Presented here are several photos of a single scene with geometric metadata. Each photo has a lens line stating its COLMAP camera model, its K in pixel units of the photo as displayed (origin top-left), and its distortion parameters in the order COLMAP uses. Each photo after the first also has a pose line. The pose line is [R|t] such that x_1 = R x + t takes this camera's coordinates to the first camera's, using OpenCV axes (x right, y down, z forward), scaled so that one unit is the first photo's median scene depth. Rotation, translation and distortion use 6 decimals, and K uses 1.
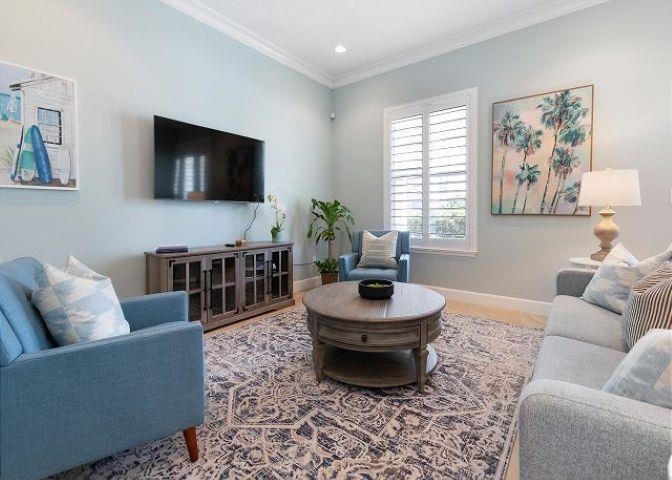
lens RADIAL K [[305.7, 0, 339.5], [0, 305.7, 220.5], [0, 0, 1]] dist [-0.000333, -0.000344]
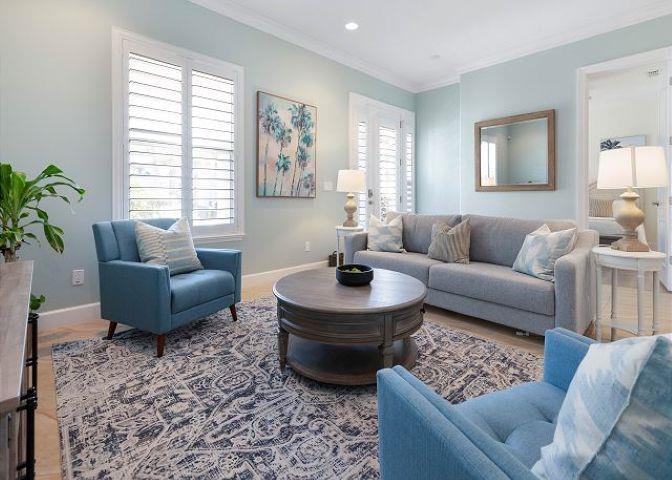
lens RADIAL K [[319.4, 0, 339.8], [0, 319.4, 197.4], [0, 0, 1]] dist [0.002369, -0.000094]
pose [[0.156906, 0.005271, 0.987599, -0.576395], [0.014025, 0.999873, -0.007565, -0.004543], [-0.987514, 0.015039, 0.156812, 0.591992]]
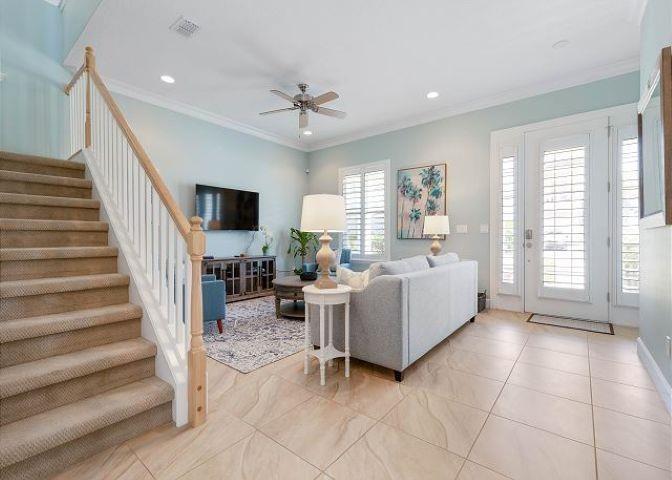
lens RADIAL K [[296.8, 0, 336.0], [0, 296.8, 240.0], [0, 0, 1]] dist [-0.000184, 0.000018]
pose [[0.999484, 0.002215, -0.032051, 0.239919], [-0.002572, 0.999935, -0.011104, 0.006272], [0.032025, 0.011181, 0.999425, -0.622205]]
